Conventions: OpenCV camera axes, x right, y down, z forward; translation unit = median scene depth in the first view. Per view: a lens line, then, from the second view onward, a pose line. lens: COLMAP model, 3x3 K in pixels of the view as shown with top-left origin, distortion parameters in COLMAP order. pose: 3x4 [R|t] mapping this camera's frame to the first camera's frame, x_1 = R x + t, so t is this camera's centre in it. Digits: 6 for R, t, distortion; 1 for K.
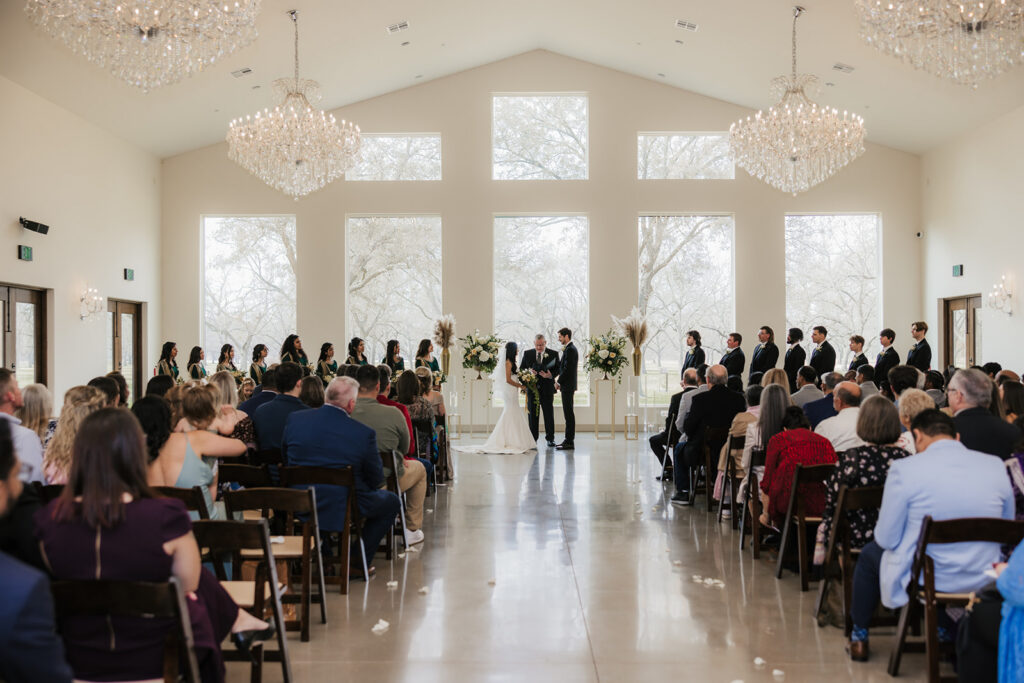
lens RADIAL K [[942.6, 0, 512.9], [0, 942.6, 357.0], [0, 0, 1]] dist [0.009735, -0.010857]
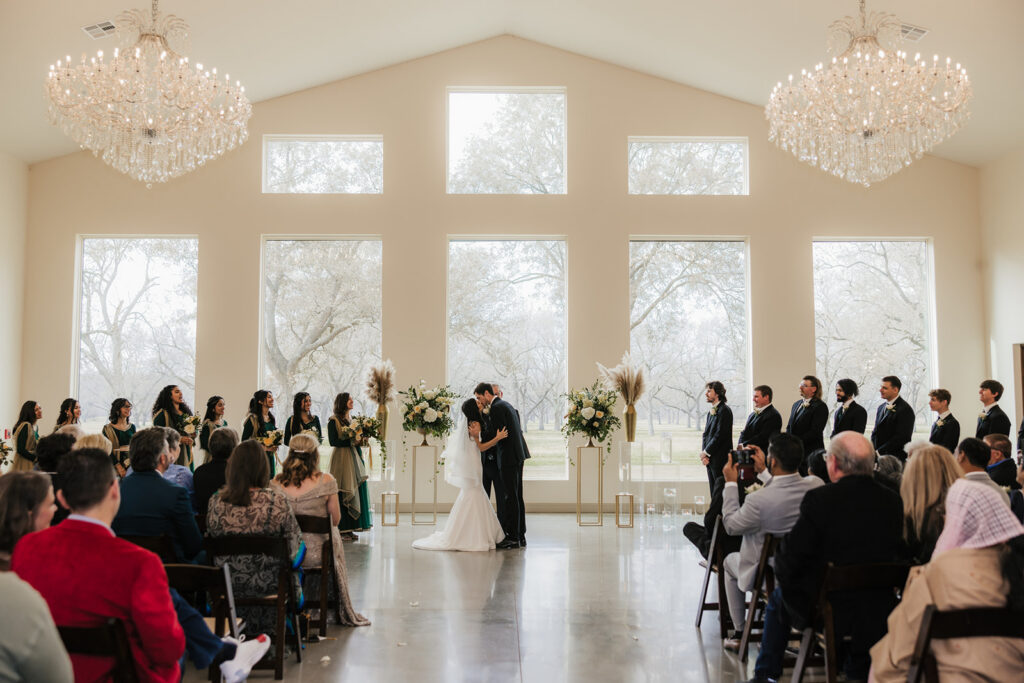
lens RADIAL K [[942.6, 0, 512.9], [0, 942.6, 357.0], [0, 0, 1]] dist [0.009735, -0.010857]
pose [[0.999554, 0.006583, 0.029127, 0.013156], [-0.004750, 0.998029, -0.062578, -0.000426], [-0.029481, 0.062412, 0.997615, 0.237805]]
